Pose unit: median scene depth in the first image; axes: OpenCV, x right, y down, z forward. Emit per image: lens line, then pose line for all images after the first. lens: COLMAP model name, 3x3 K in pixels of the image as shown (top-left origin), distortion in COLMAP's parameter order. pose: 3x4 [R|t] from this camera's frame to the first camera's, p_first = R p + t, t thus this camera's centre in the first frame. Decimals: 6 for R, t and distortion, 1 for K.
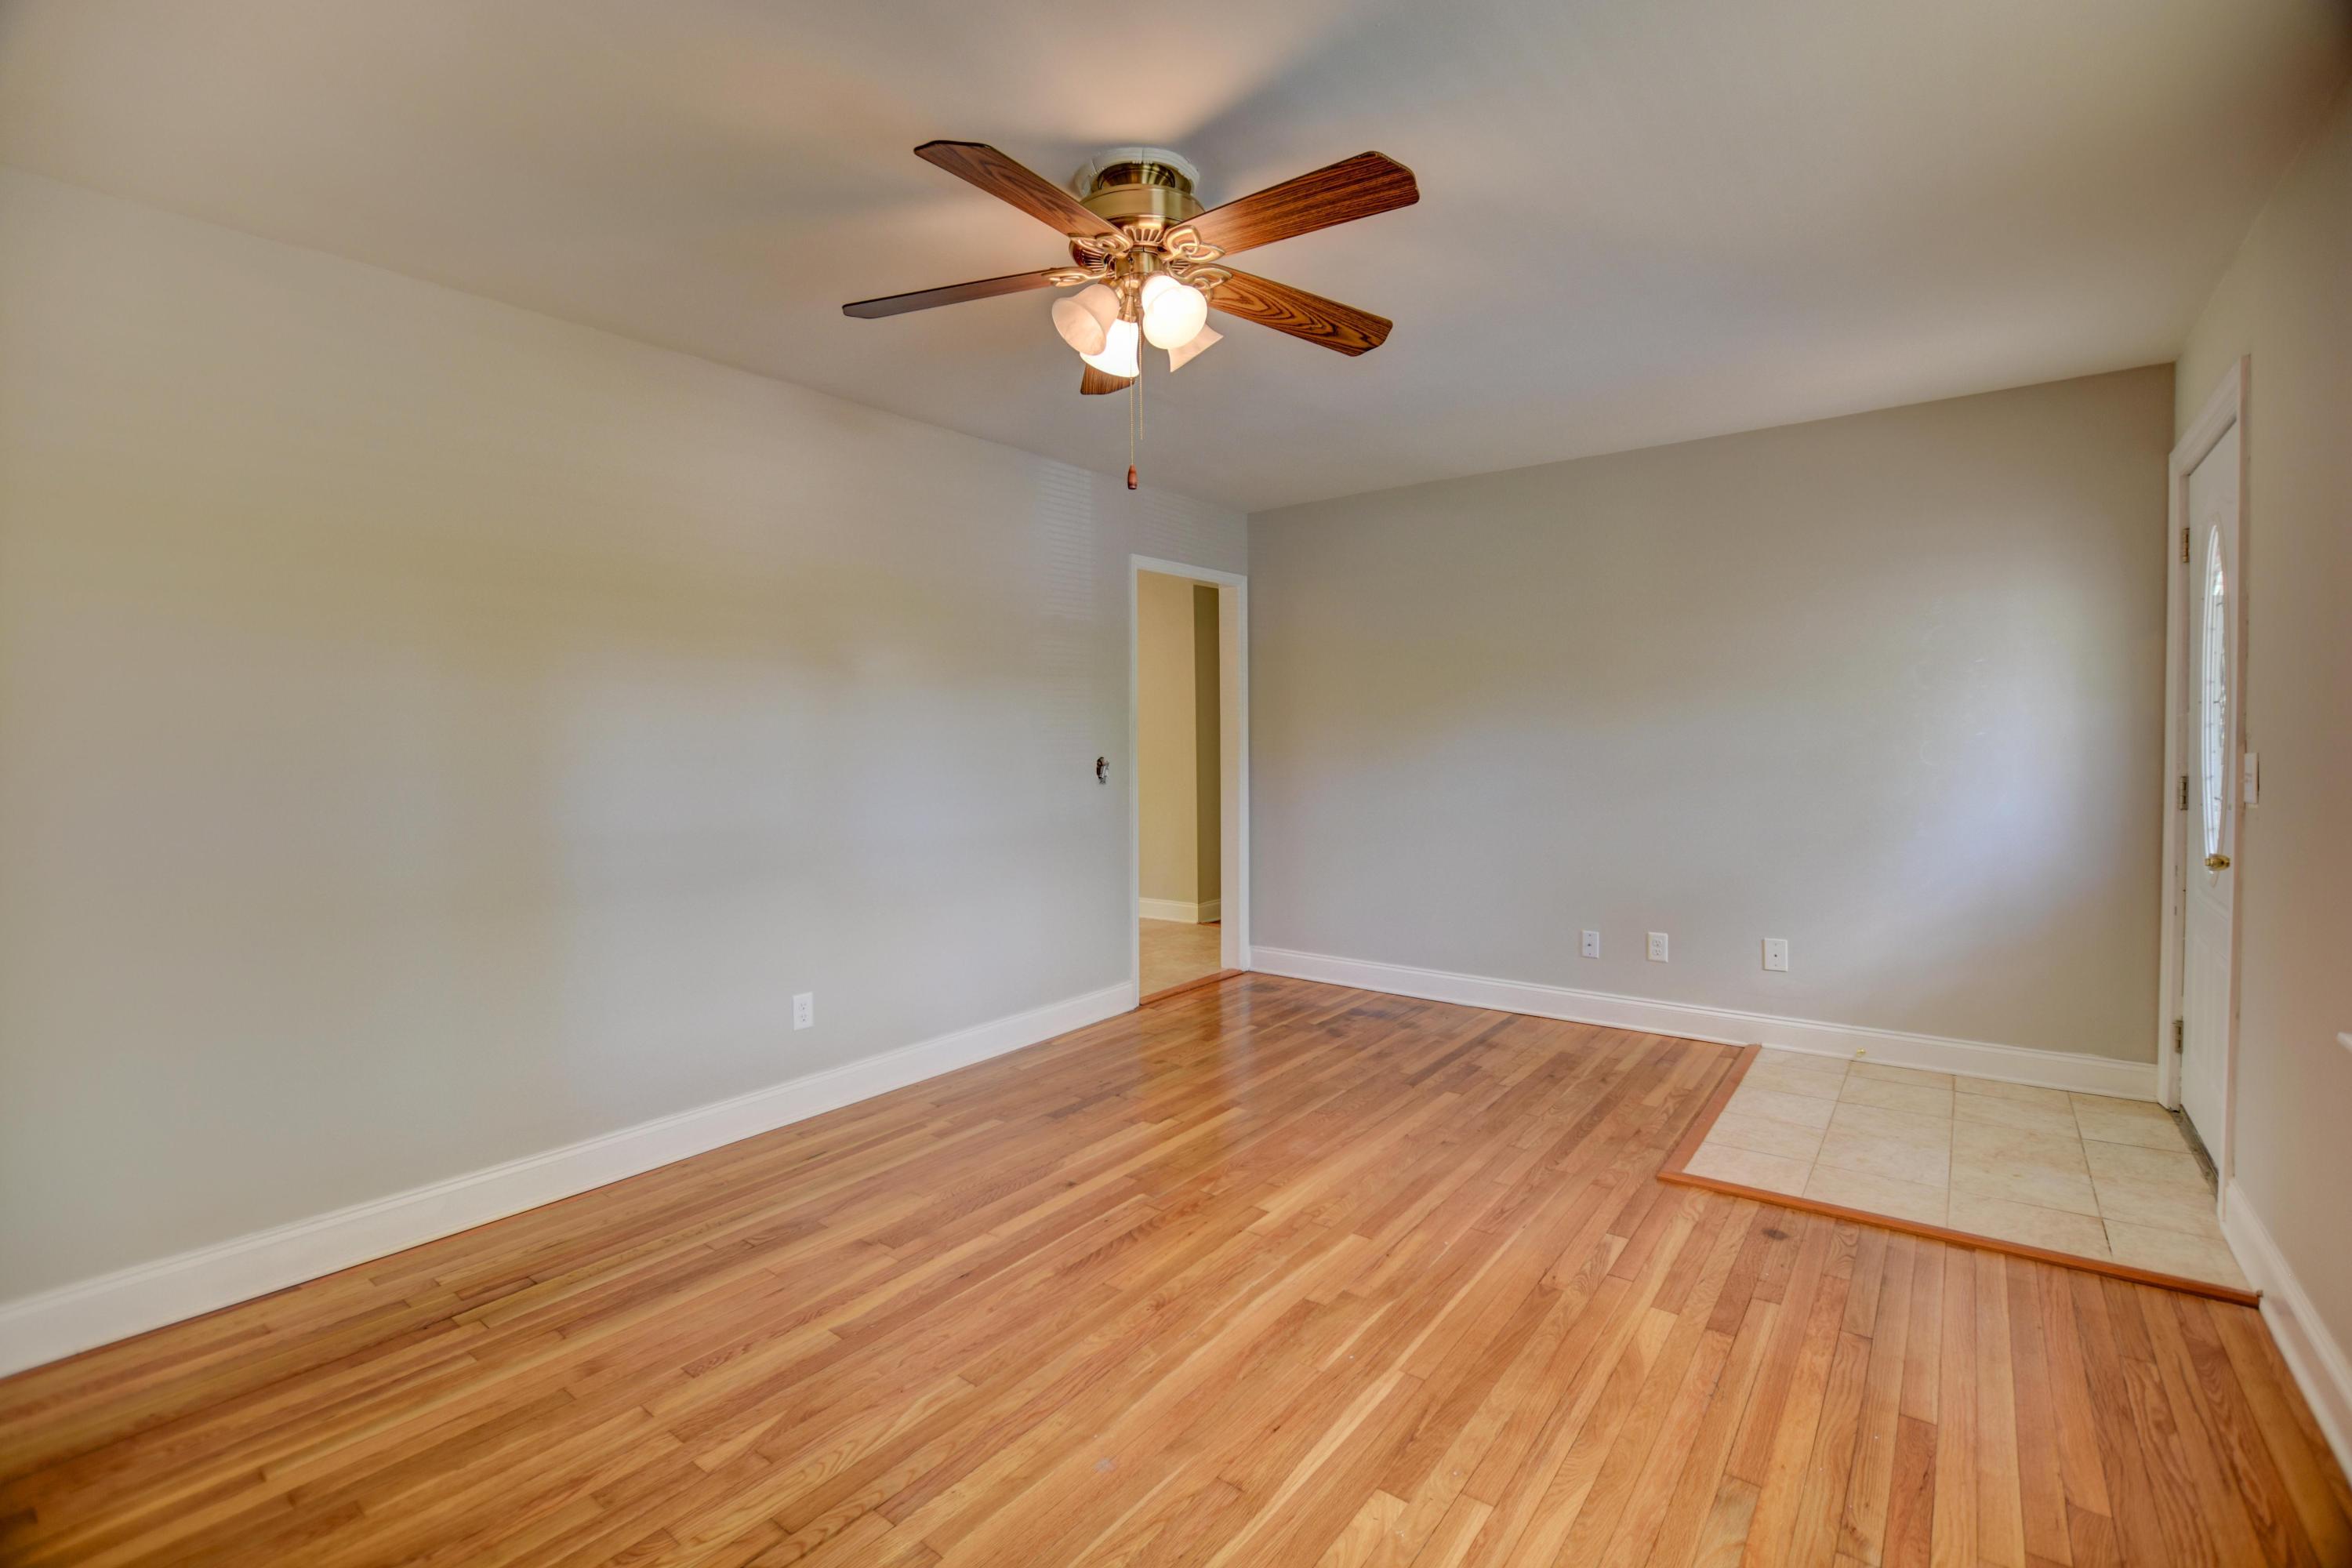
lens RADIAL K [[1036.7, 0, 1168.3], [0, 1036.7, 769.6], [0, 0, 1]] dist [-0.028898, 0.002400]
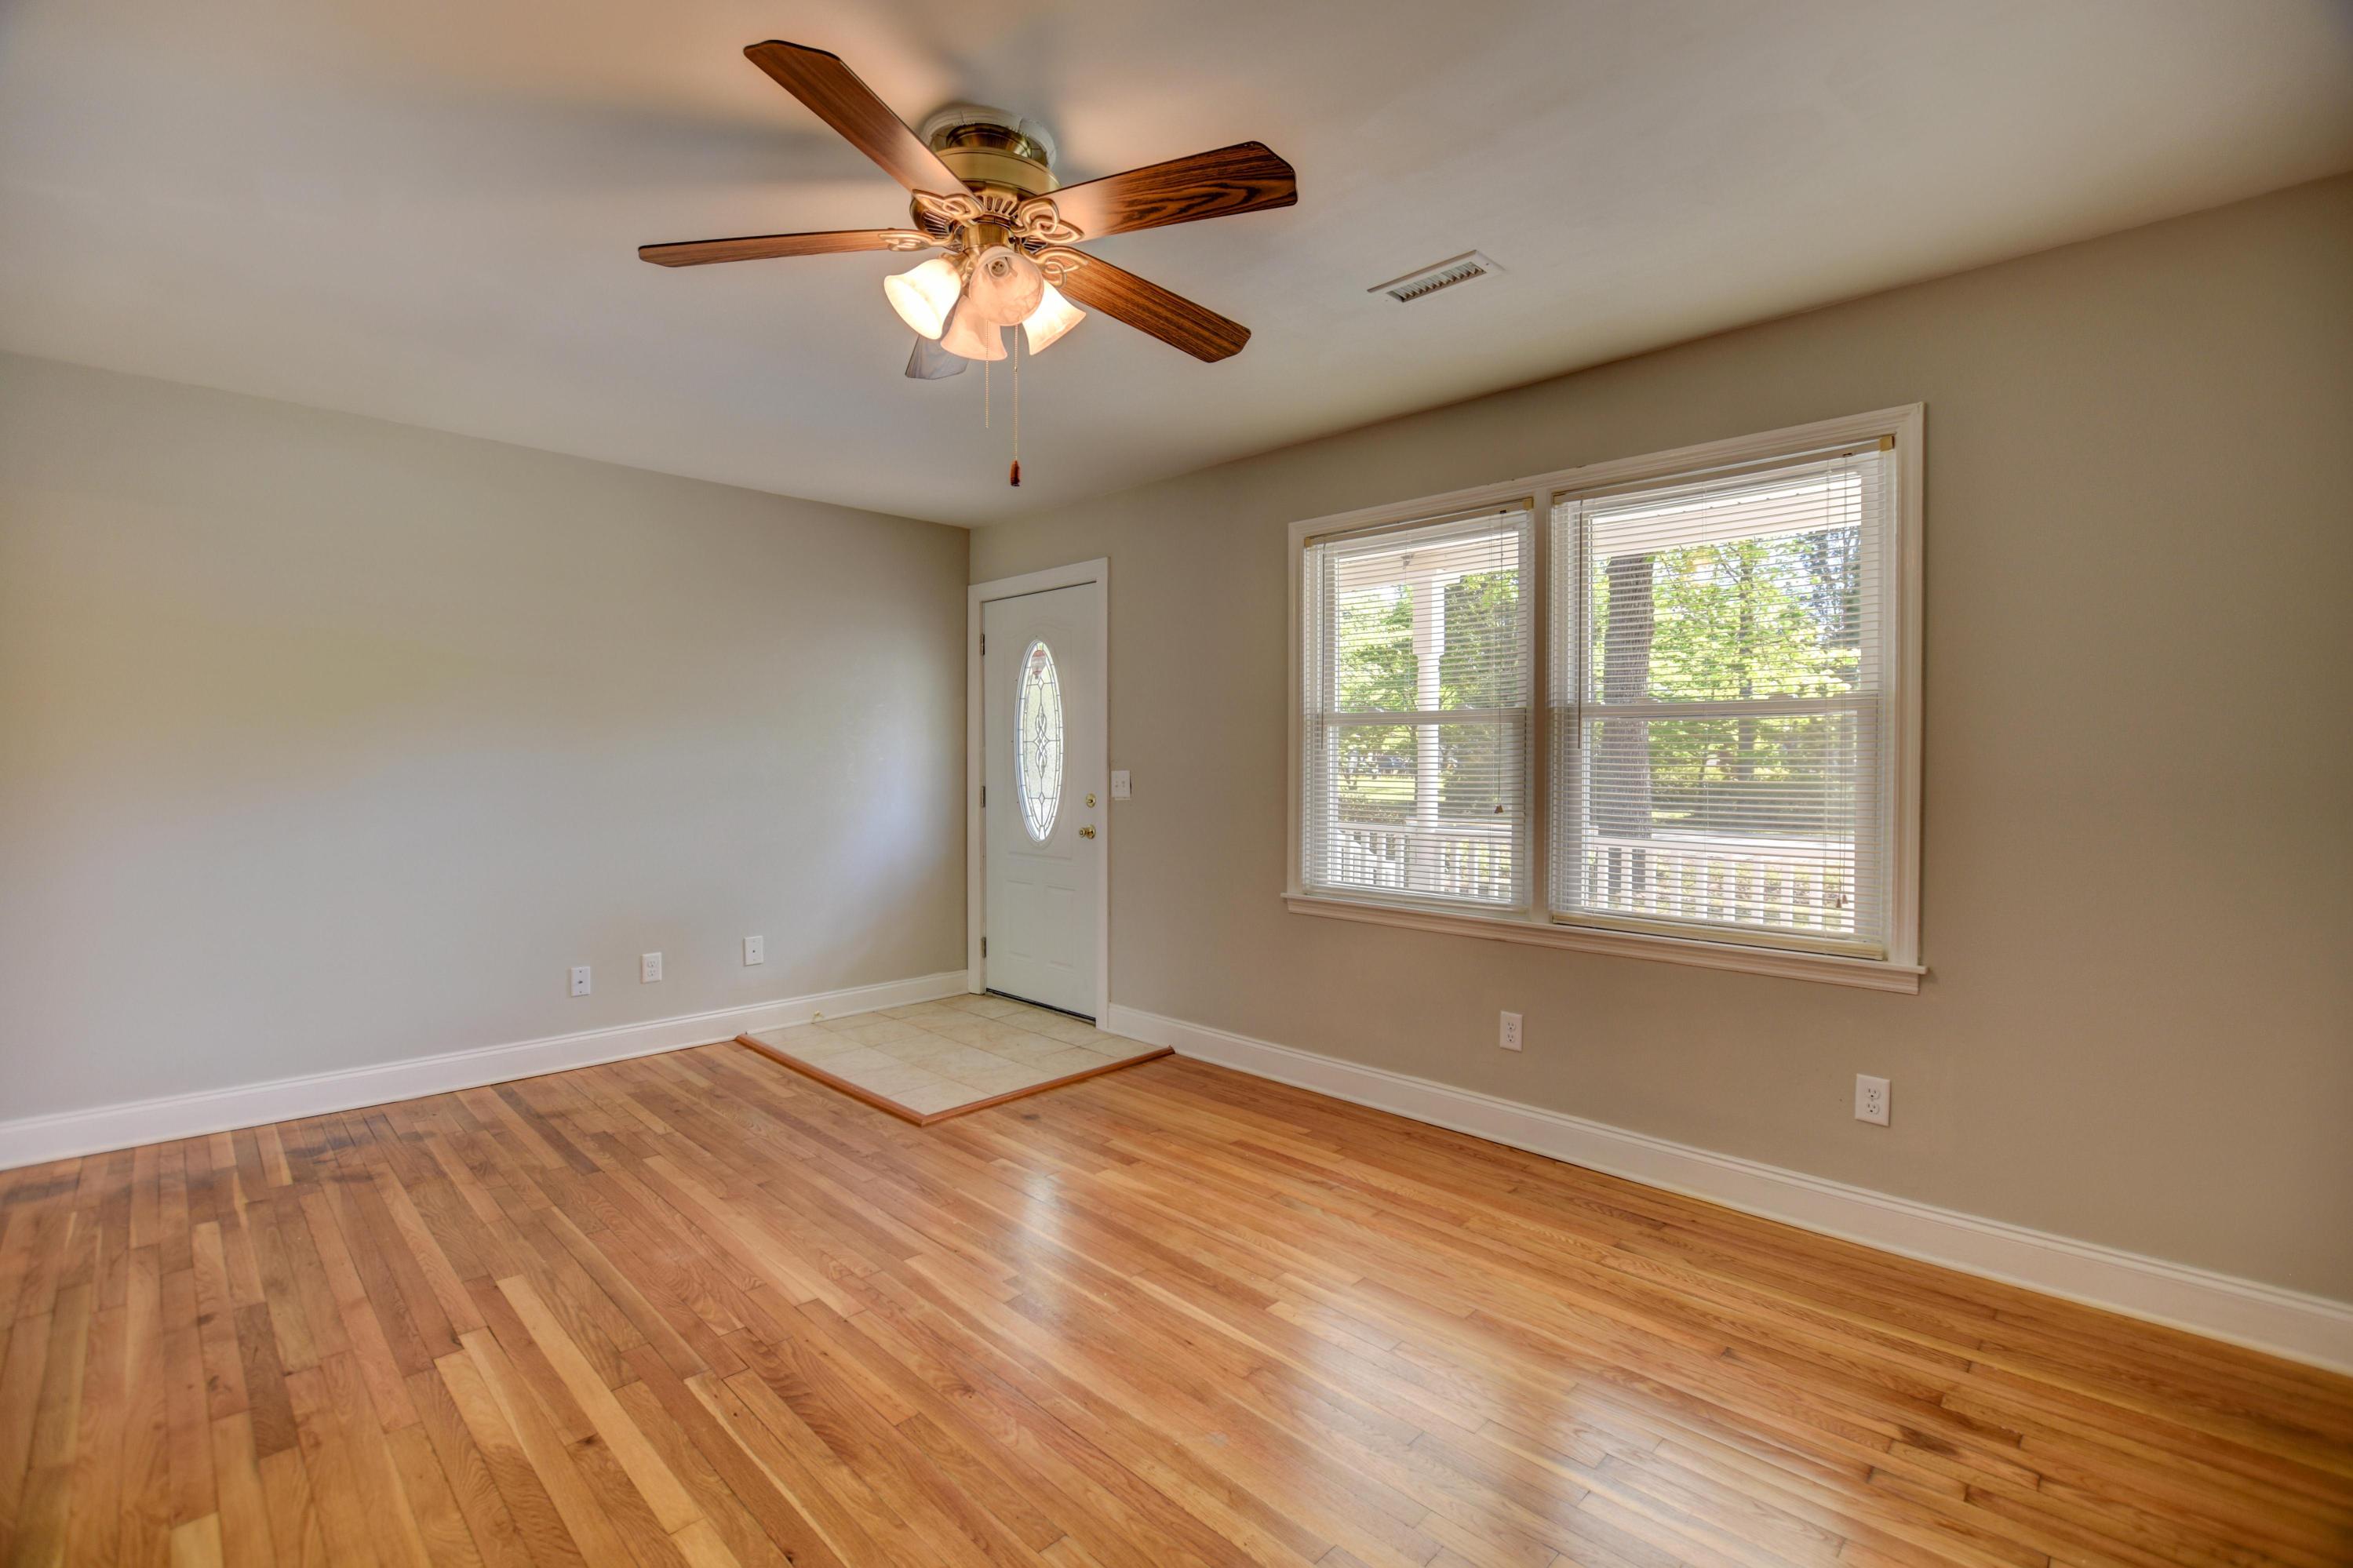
lens RADIAL K [[1037.0, 0, 1177.5], [0, 1037.0, 772.2], [0, 0, 1]] dist [-0.028898, 0.002400]
pose [[0.111460, -0.000656, 0.993769, -0.672413], [0.021824, 0.999760, -0.001788, -0.007432], [-0.993529, 0.021888, 0.111448, 0.543888]]
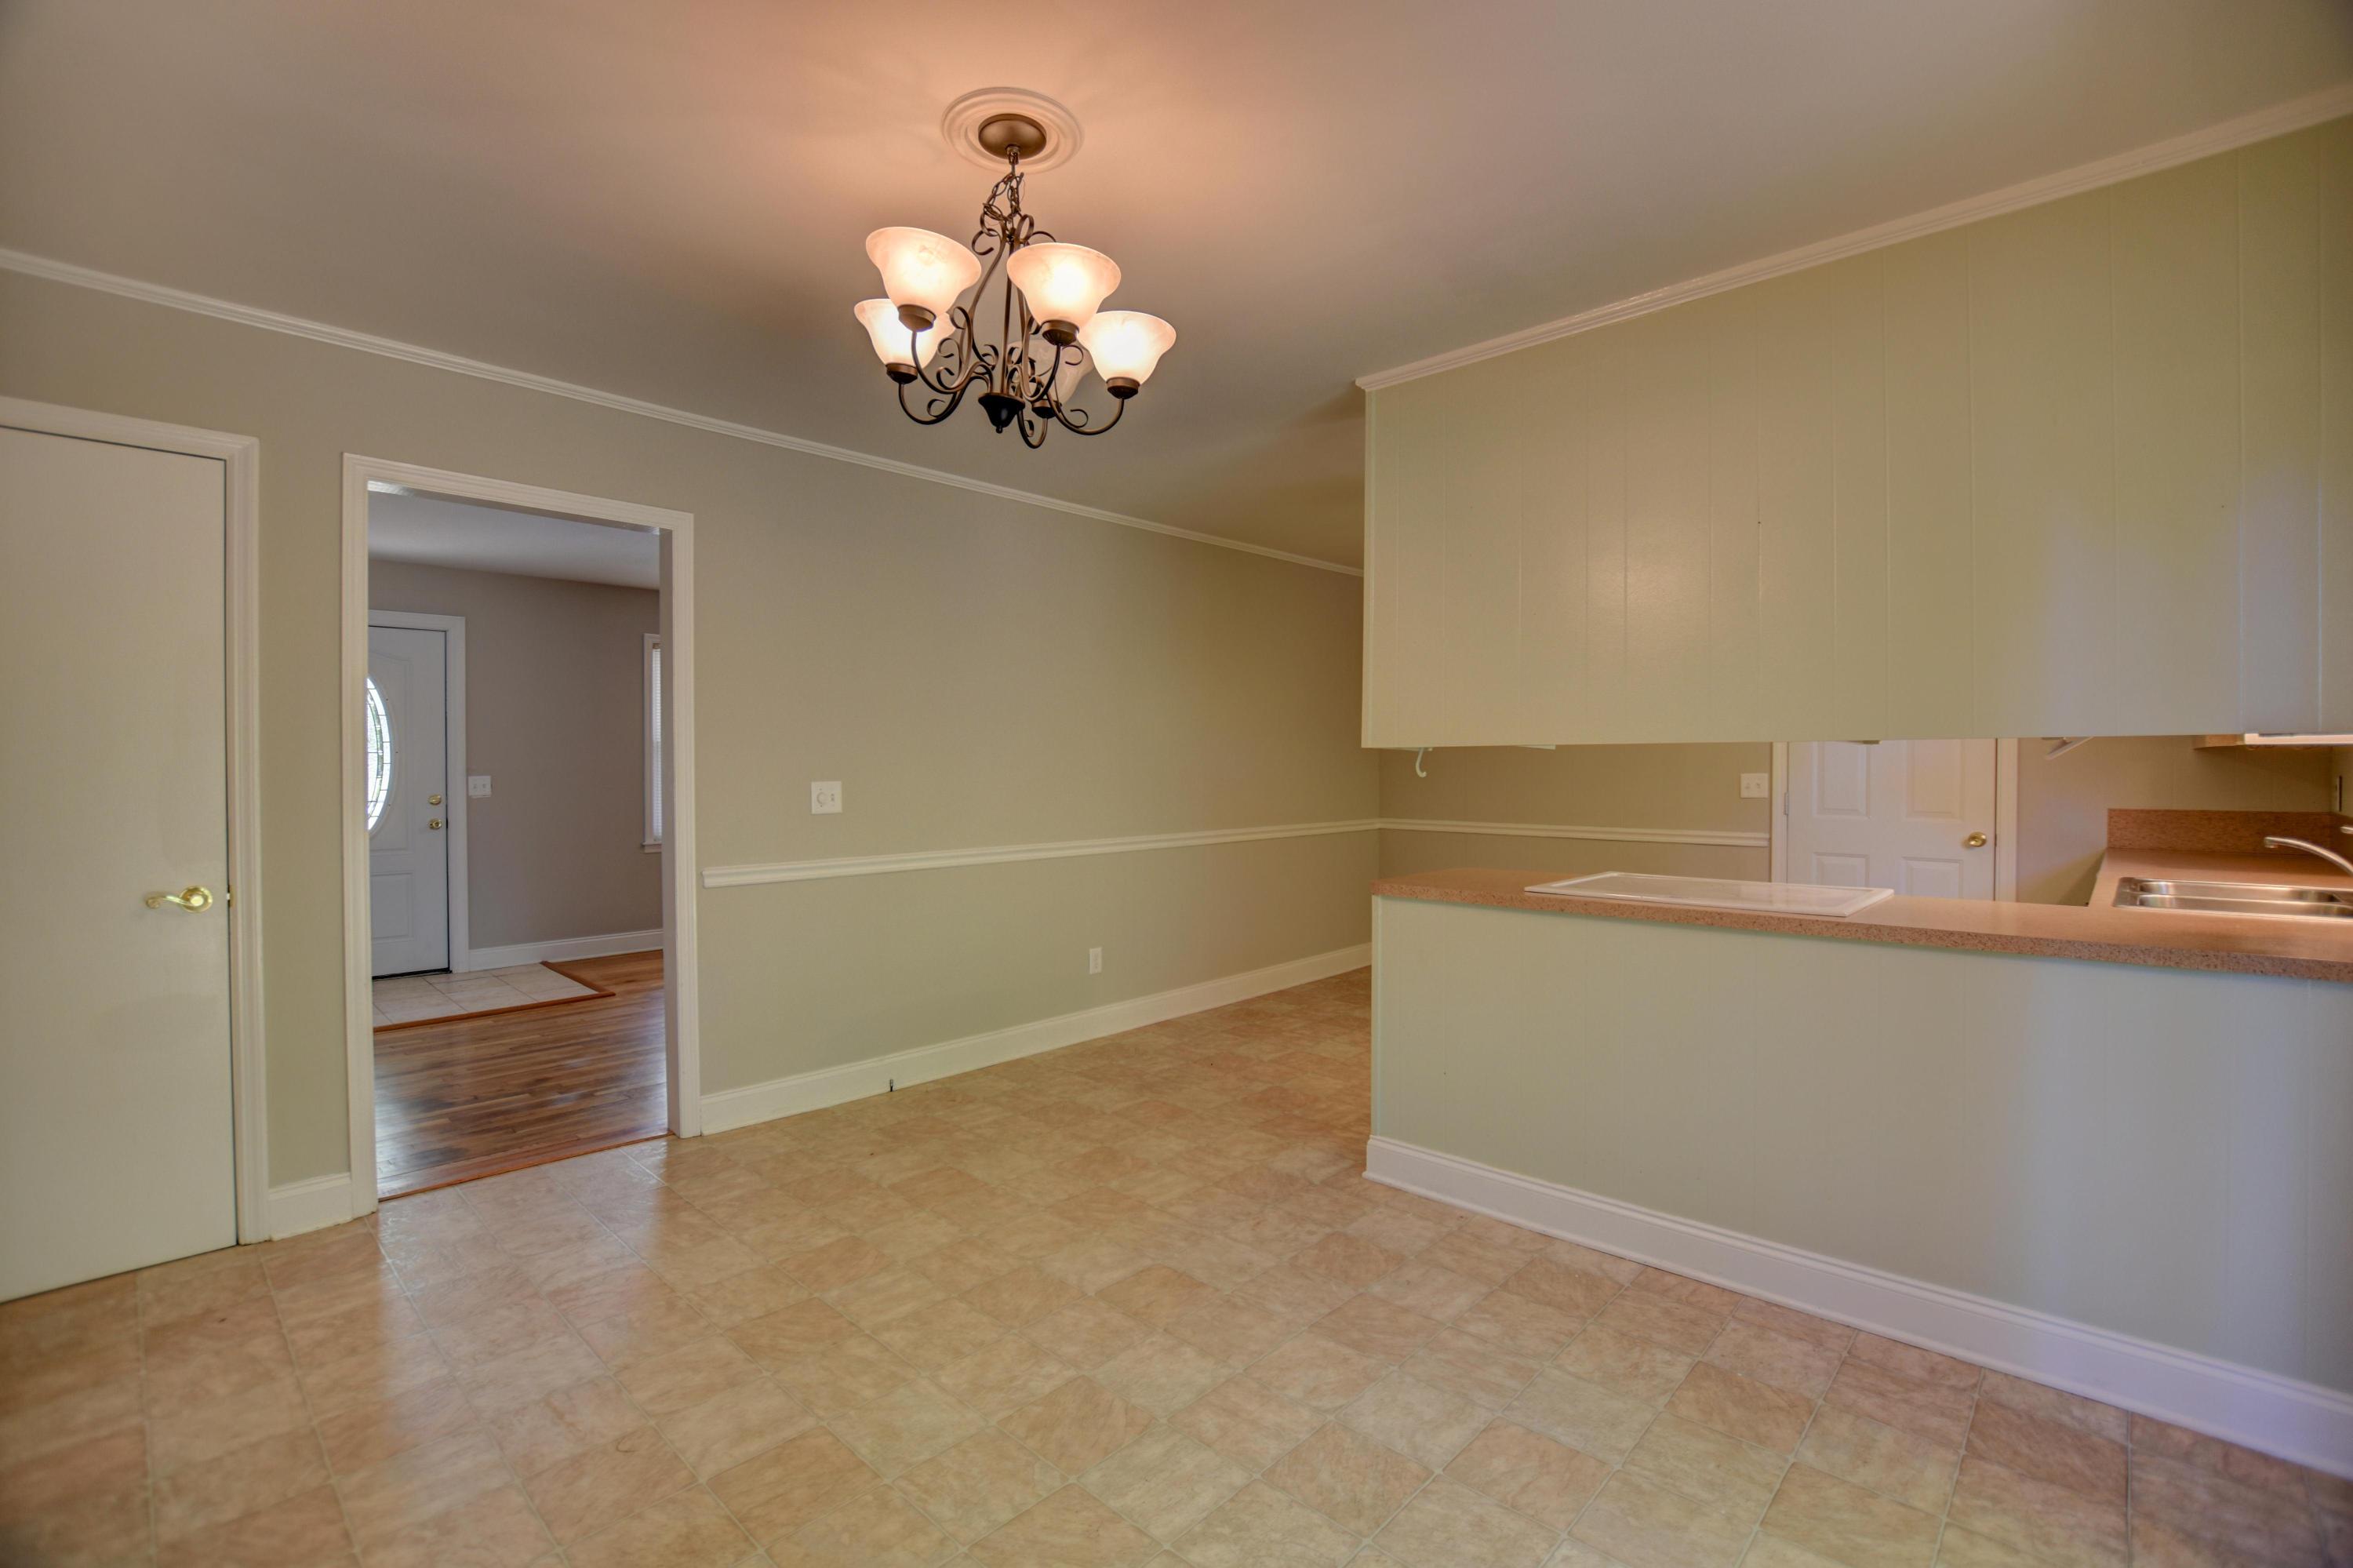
lens RADIAL K [[1037.2, 0, 1173.2], [0, 1037.2, 792.1], [0, 0, 1]] dist [-0.028898, 0.002400]
pose [[-0.996175, 0.008139, 0.087005, -0.734913], [0.012778, 0.998518, 0.052896, -0.073701], [-0.086445, 0.053806, -0.994803, 2.750110]]
